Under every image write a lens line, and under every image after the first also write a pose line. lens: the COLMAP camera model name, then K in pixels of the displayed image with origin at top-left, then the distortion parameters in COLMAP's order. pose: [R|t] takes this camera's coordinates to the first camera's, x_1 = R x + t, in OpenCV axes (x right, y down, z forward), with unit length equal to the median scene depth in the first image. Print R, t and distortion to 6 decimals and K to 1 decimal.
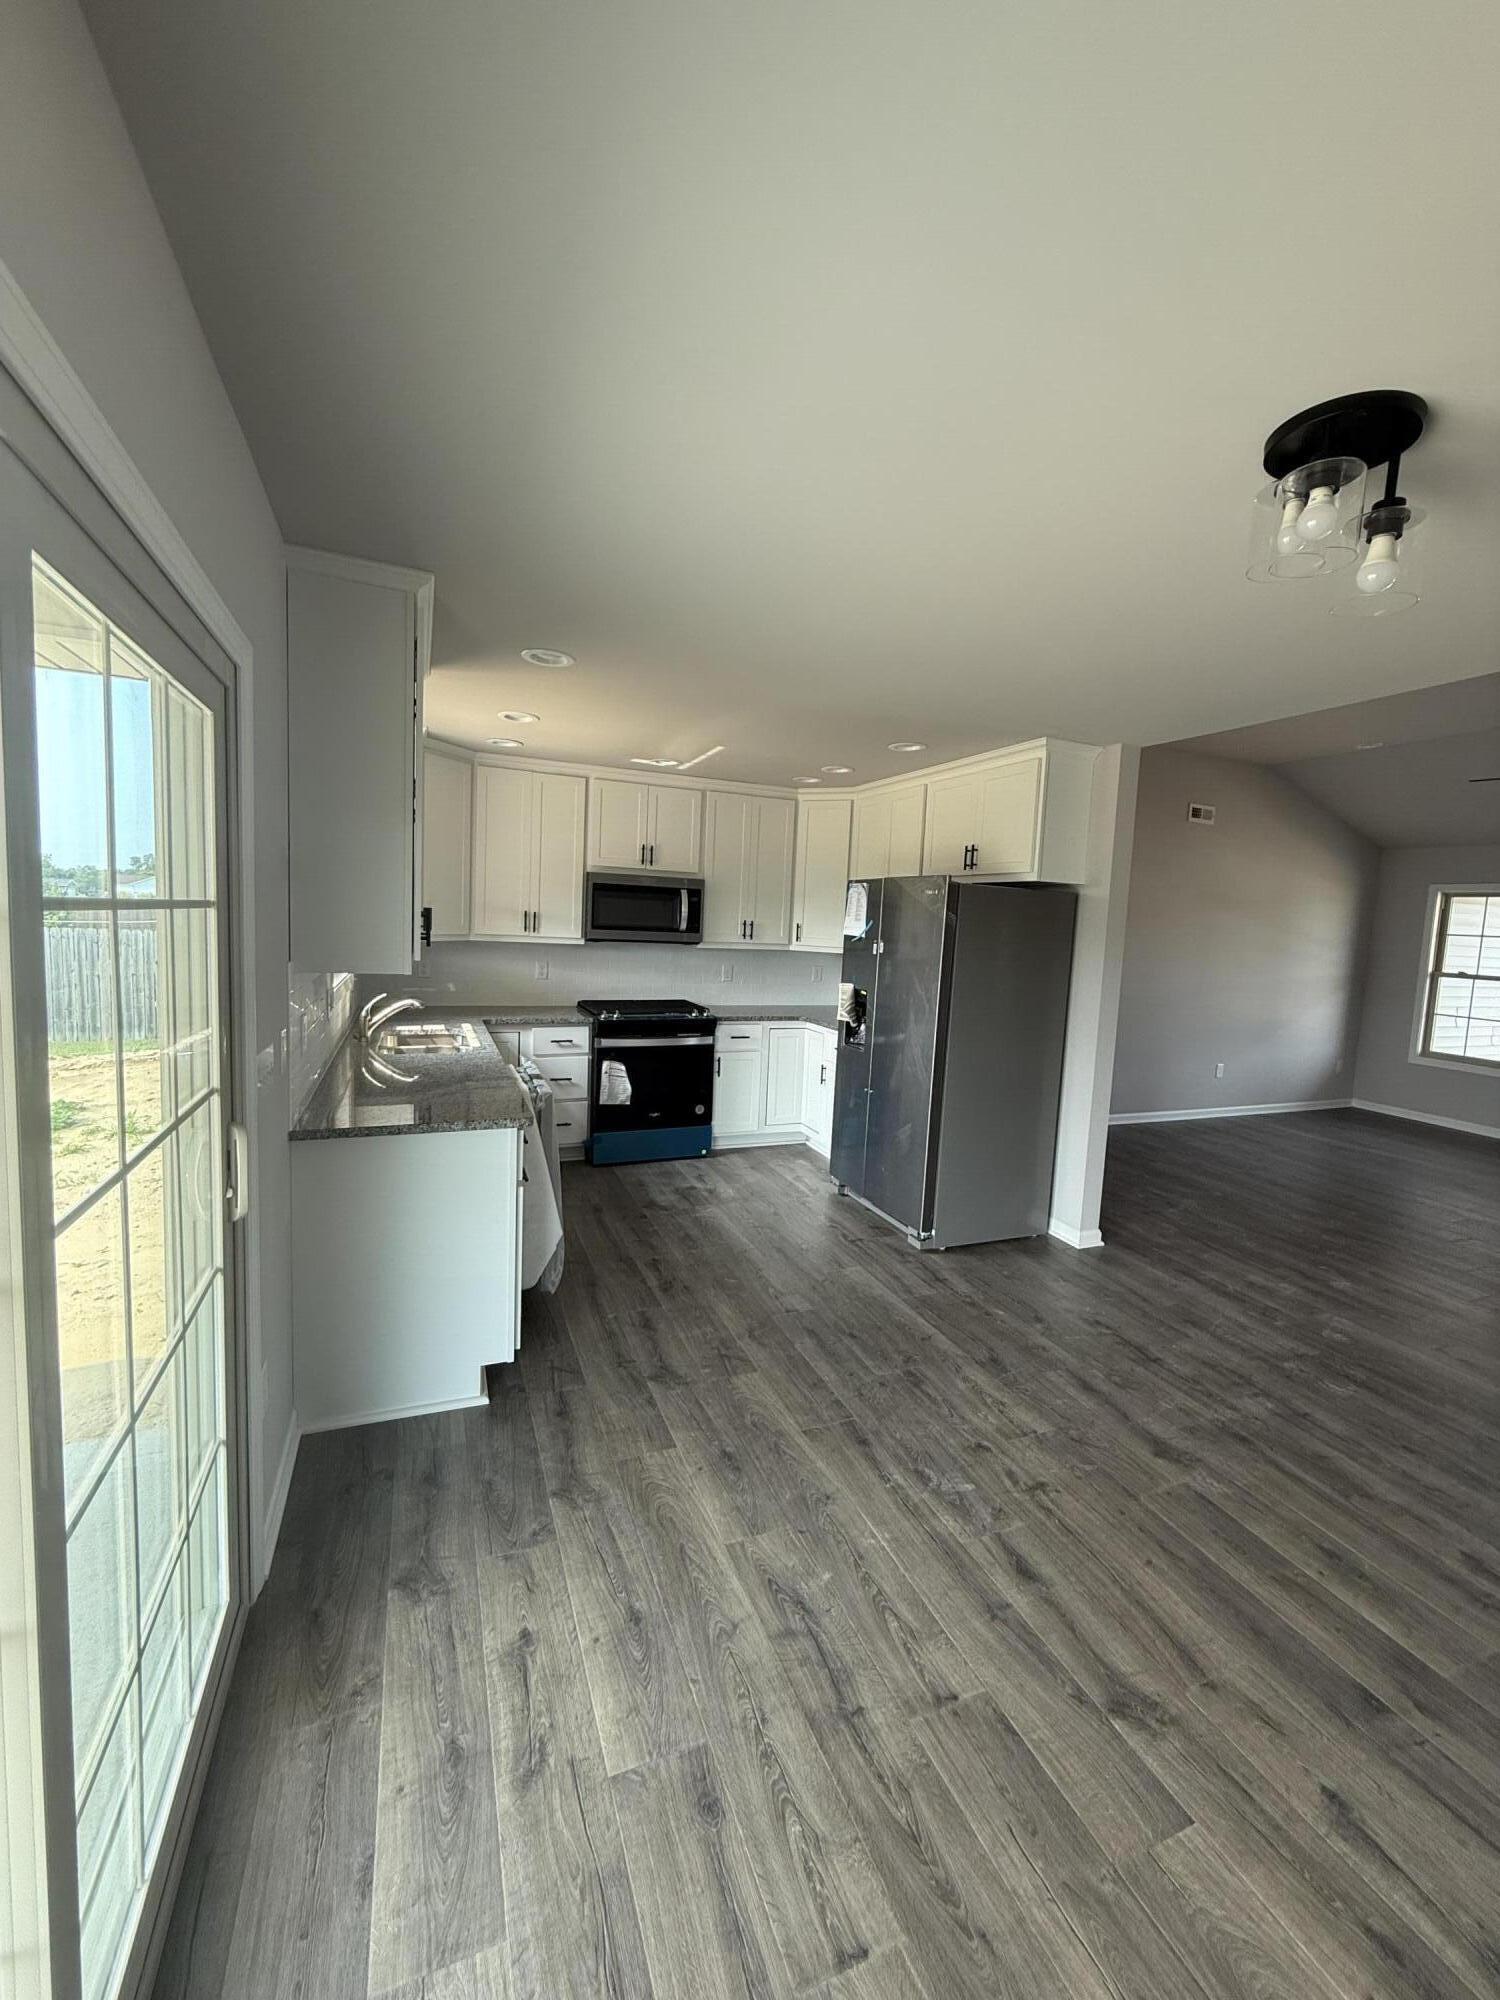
lens RADIAL K [[792.0, 0, 746.5], [0, 792.0, 1002.4], [0, 0, 1]] dist [-0.000608, 0.000185]
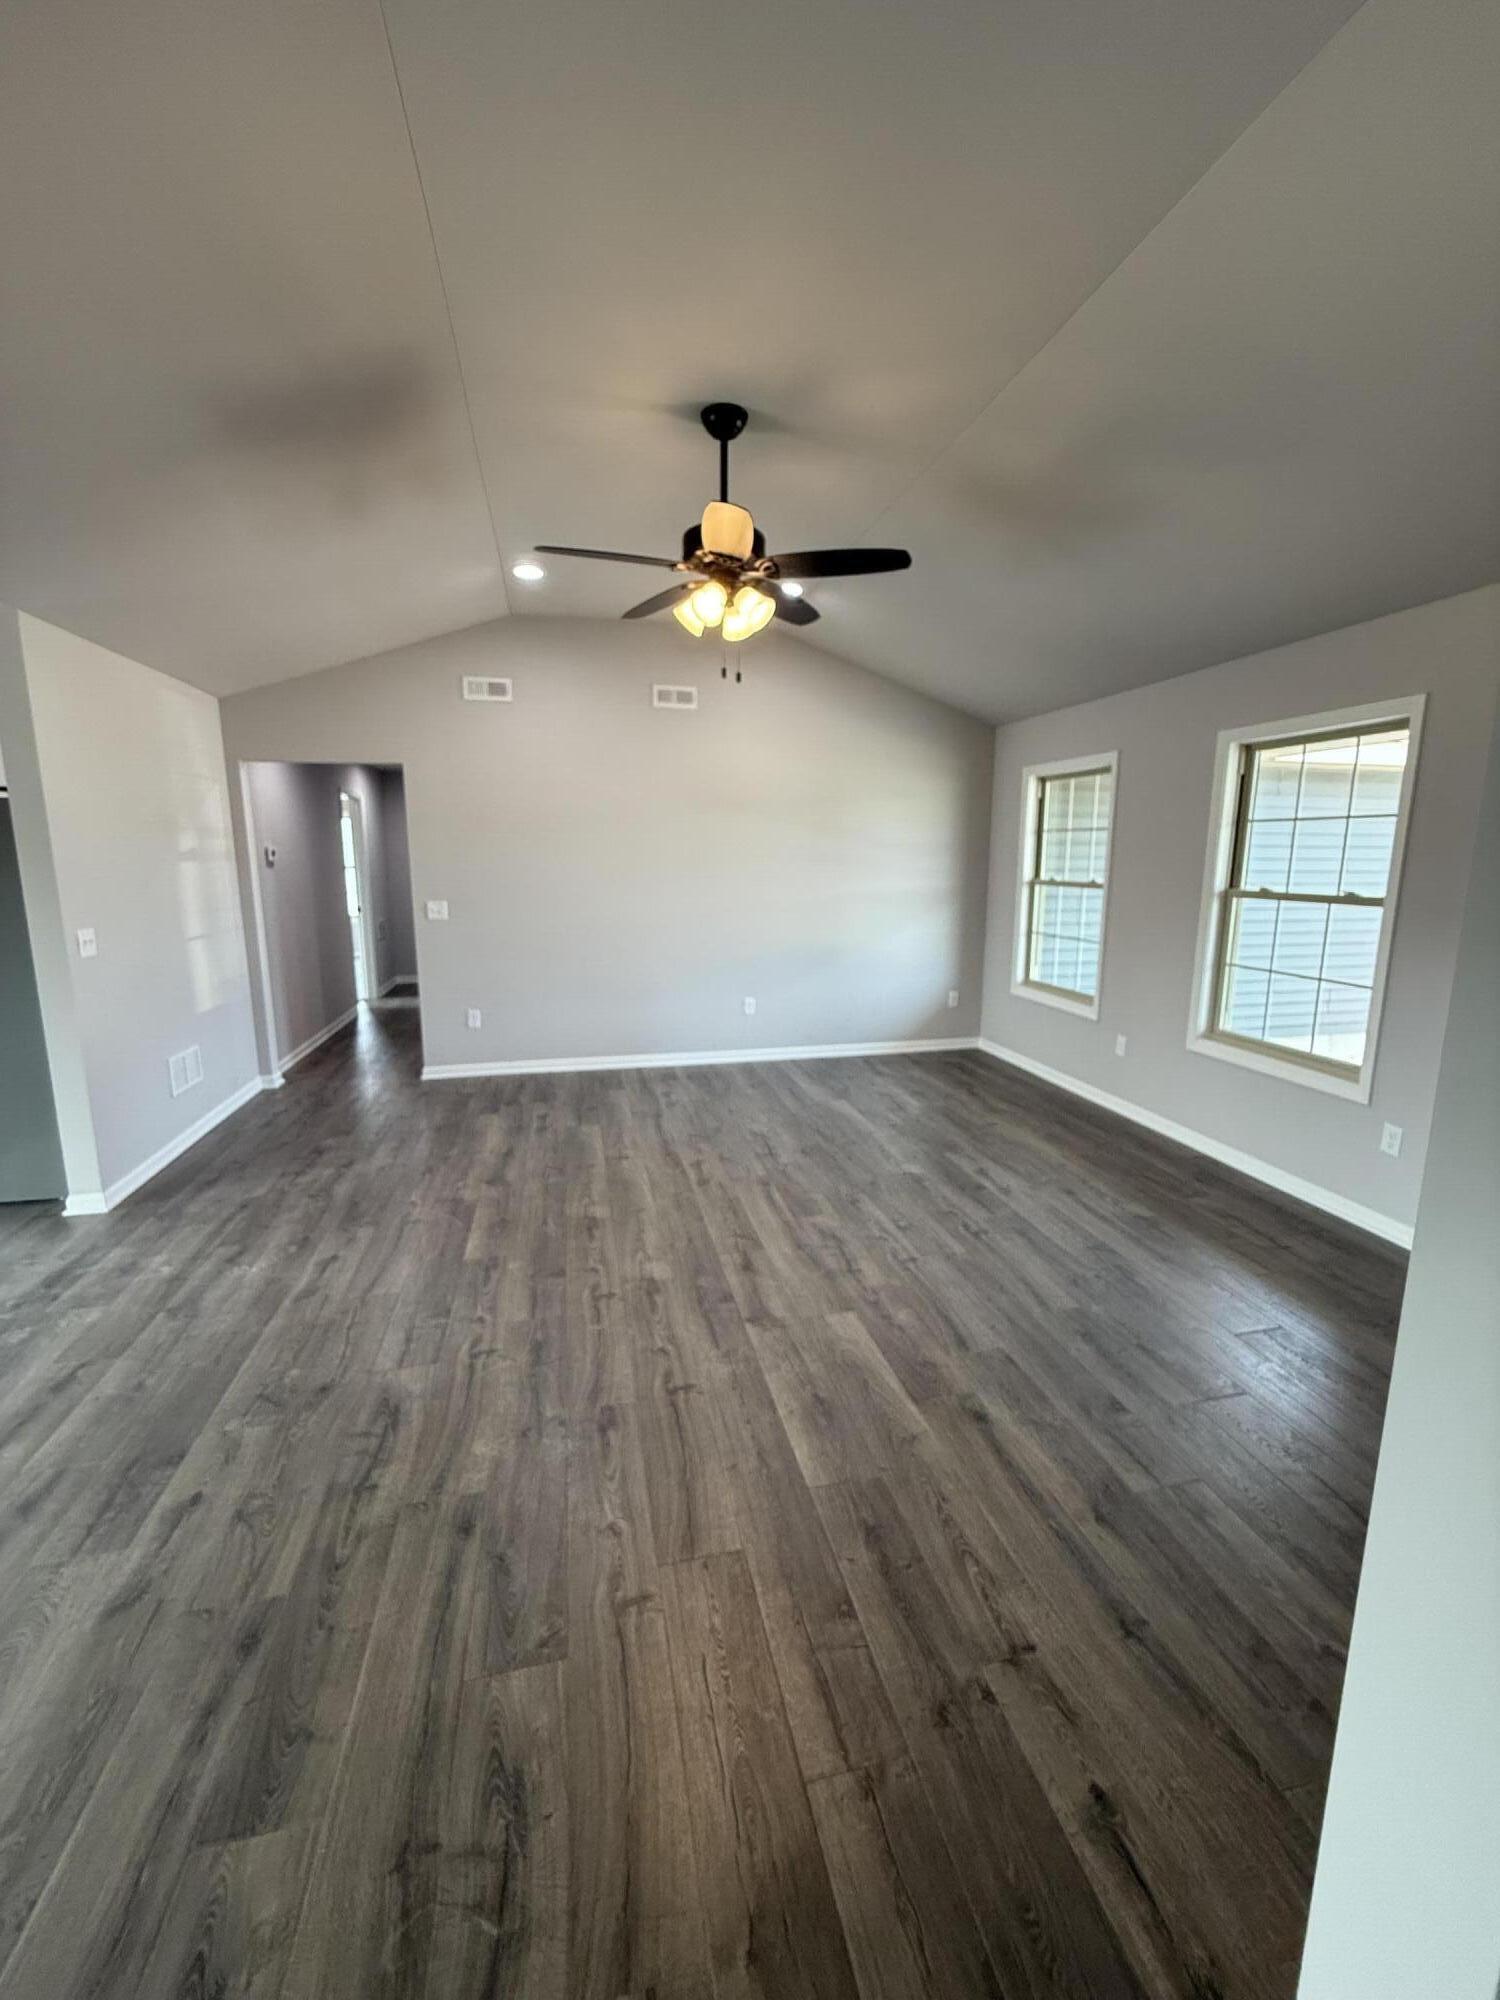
lens RADIAL K [[800.8, 0, 764.3], [0, 800.8, 996.2], [0, 0, 1]] dist [-0.018417, -0.000171]
pose [[0.988996, -0.019490, -0.146651, 0.778516], [0.027836, 0.998094, 0.055077, 0.030077], [0.145298, -0.058553, 0.987654, 0.173310]]
